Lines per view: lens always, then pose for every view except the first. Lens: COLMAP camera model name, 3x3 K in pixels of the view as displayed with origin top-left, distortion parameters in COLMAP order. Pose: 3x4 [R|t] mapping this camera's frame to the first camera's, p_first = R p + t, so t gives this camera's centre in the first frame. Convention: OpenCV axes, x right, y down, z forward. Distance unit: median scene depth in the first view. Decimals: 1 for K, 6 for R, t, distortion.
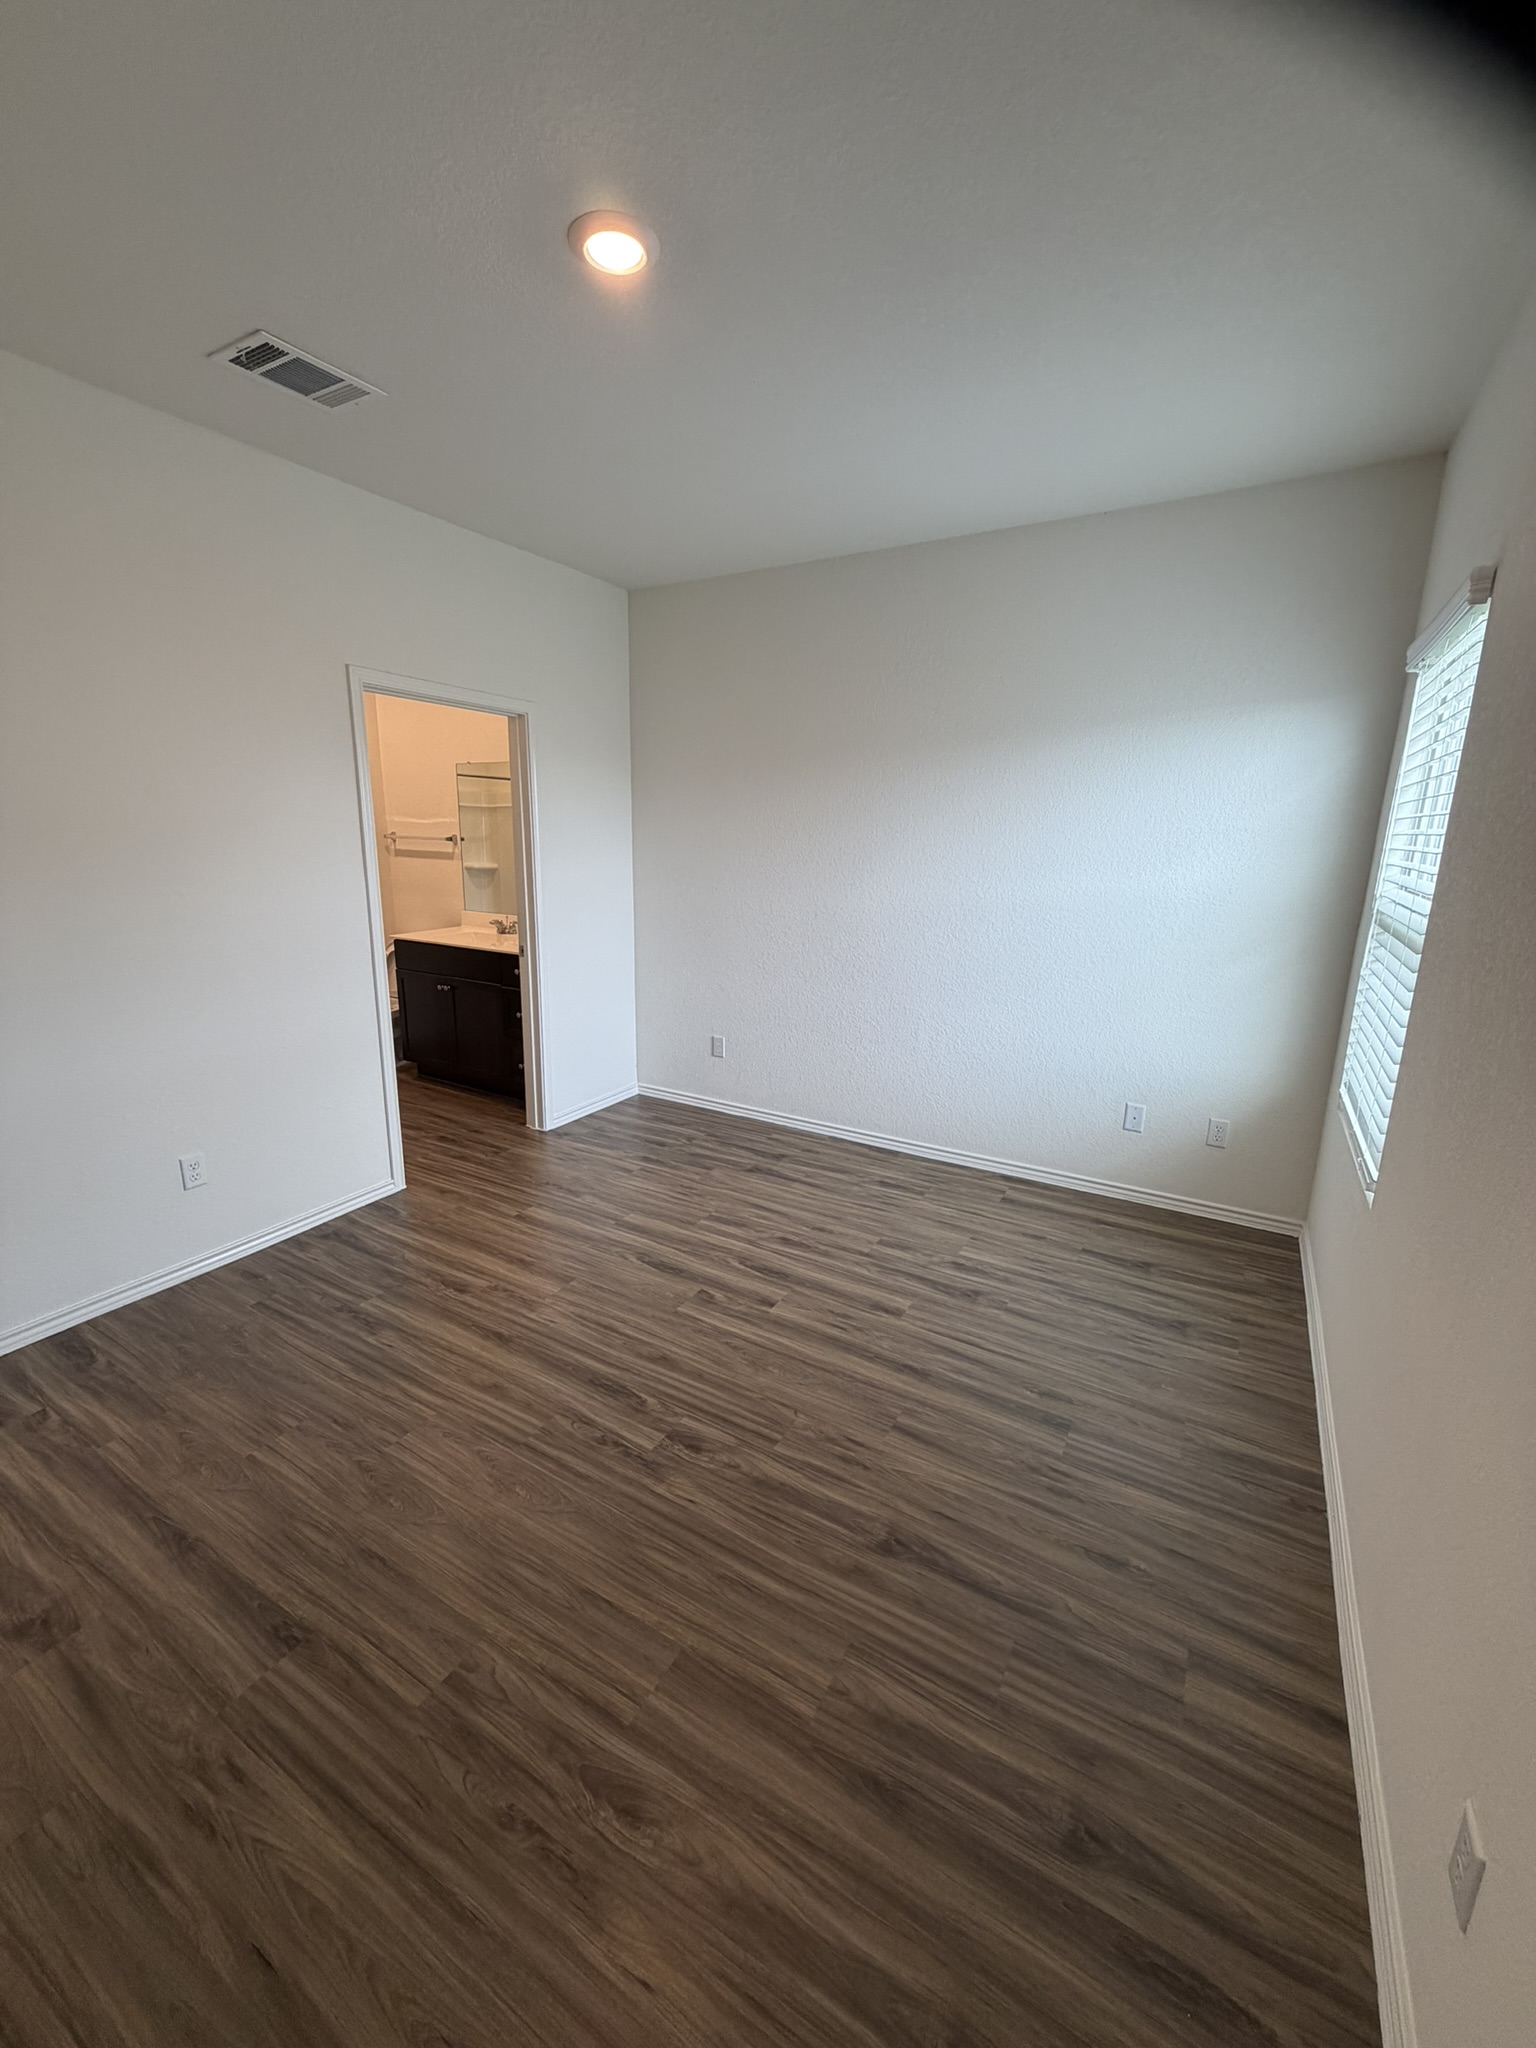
lens RADIAL K [[813.6, 0, 762.5], [0, 813.6, 1031.4], [0, 0, 1]] dist [0.001784, 0.000474]
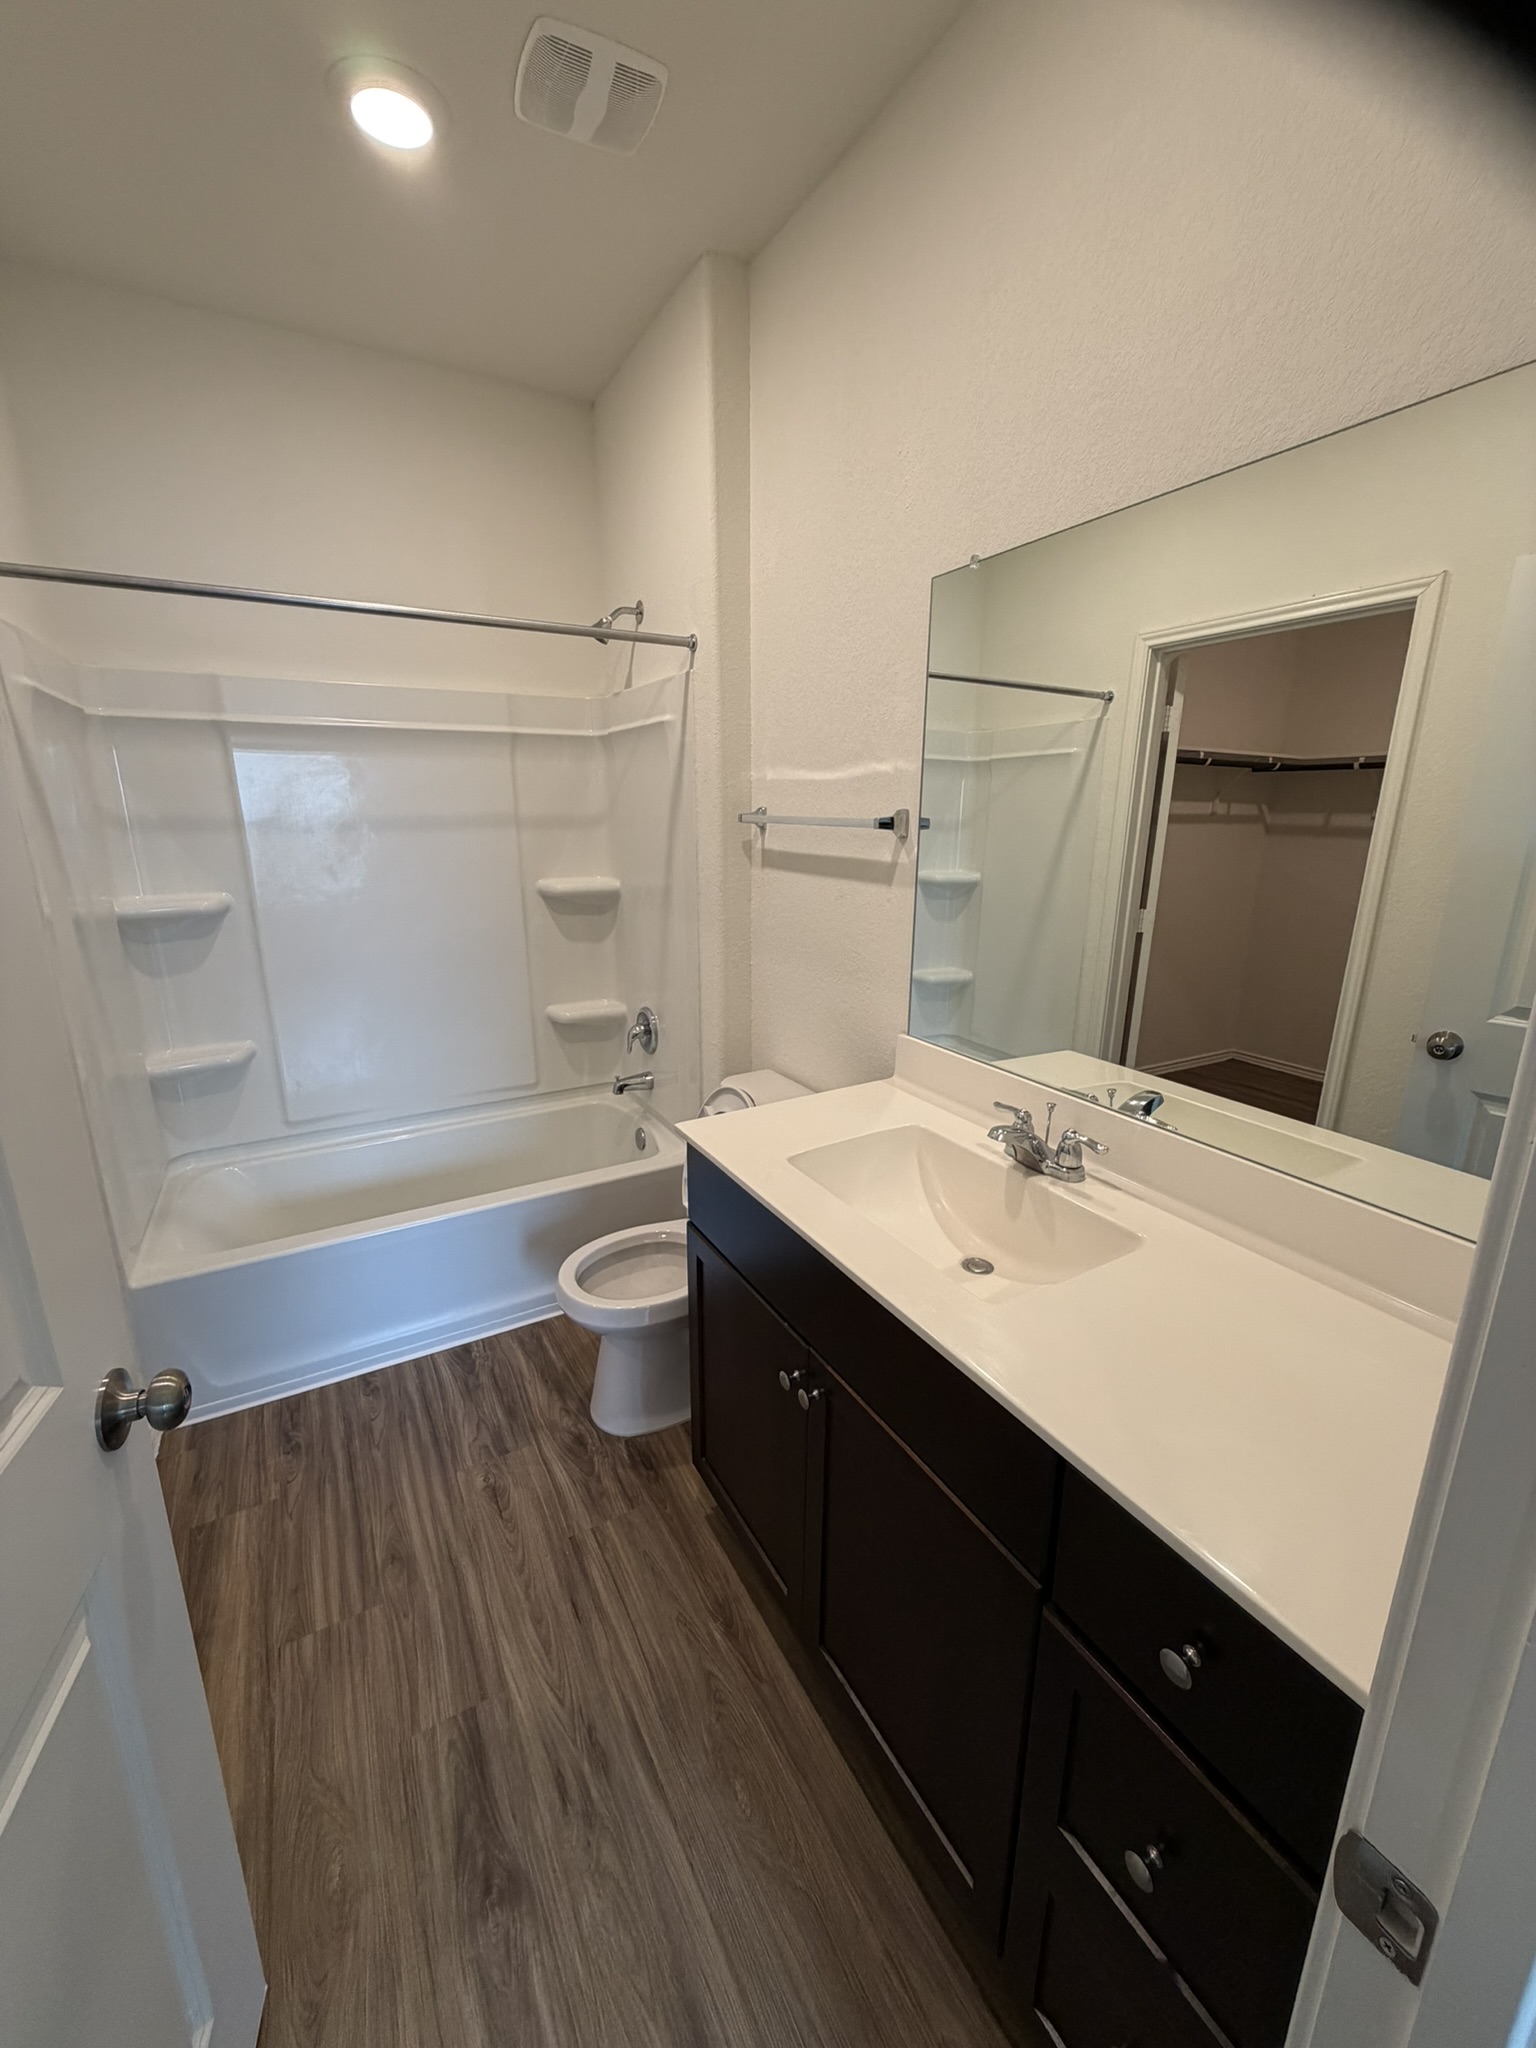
lens RADIAL K [[813.6, 0, 776.0], [0, 813.6, 1027.9], [0, 0, 1]] dist [0.001784, 0.000474]
pose [[0.872648, 0.111745, -0.475394, -0.232692], [-0.107266, 0.993555, 0.036641, -0.145061], [0.476424, 0.019019, 0.879010, 0.622448]]
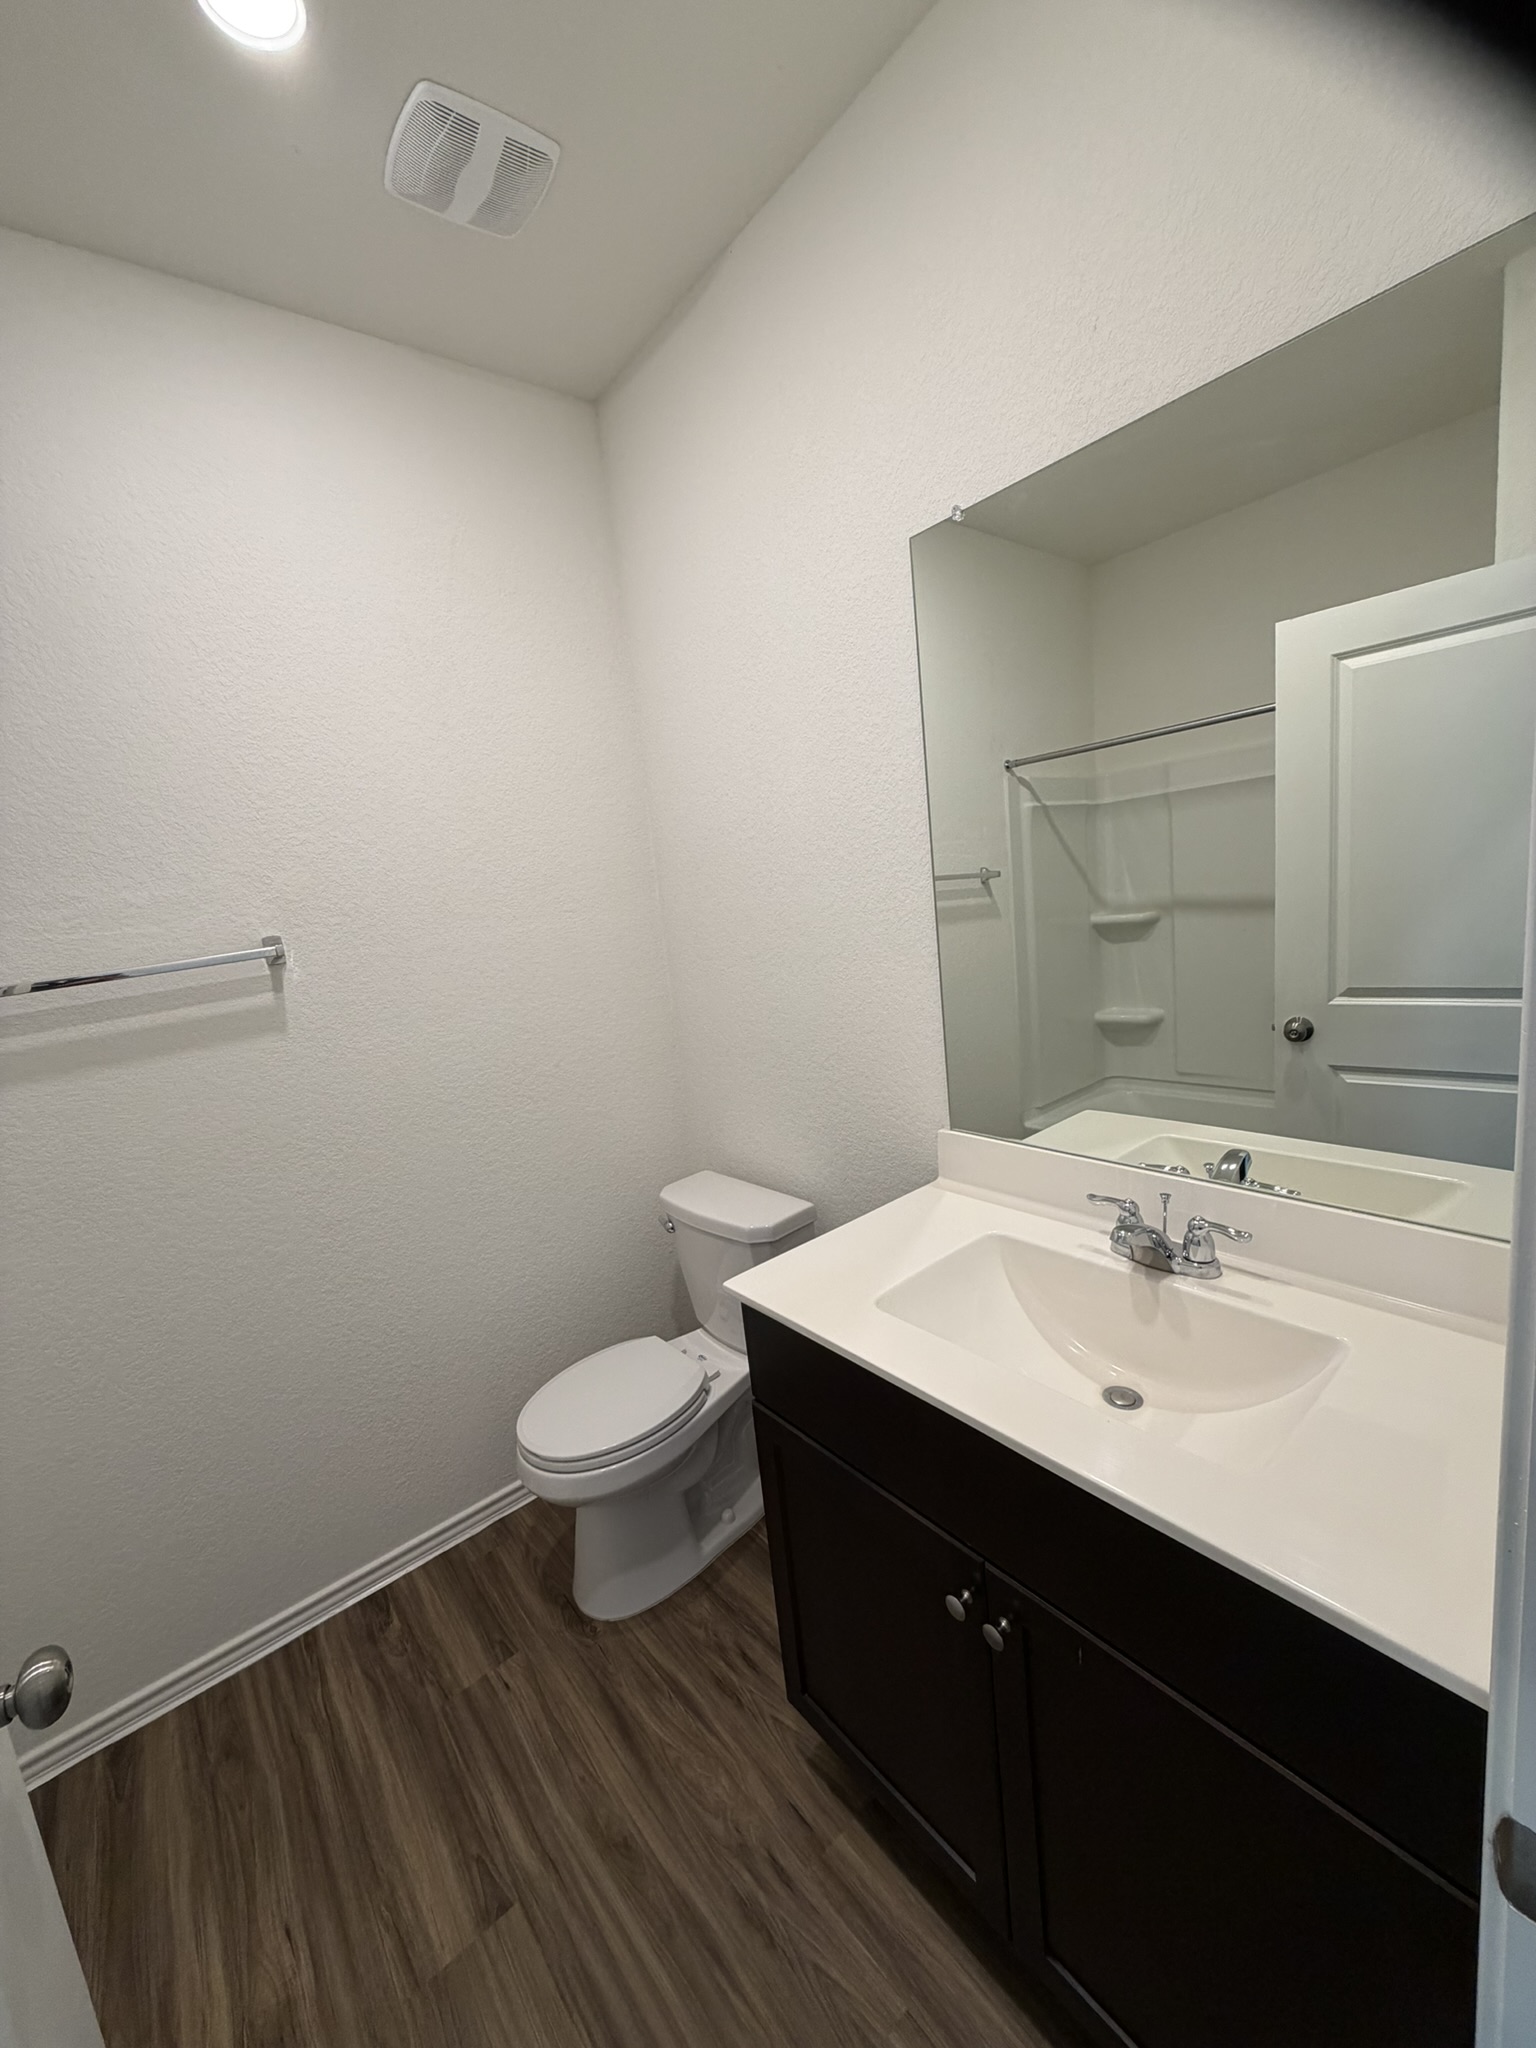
lens RADIAL K [[813.6, 0, 756.2], [0, 813.6, 1022.4], [0, 0, 1]] dist [0.001784, 0.000474]
pose [[0.923668, -0.074173, -0.375946, -0.287385], [0.052235, 0.996301, -0.068229, -0.156635], [0.379616, 0.043384, 0.924126, 0.637502]]
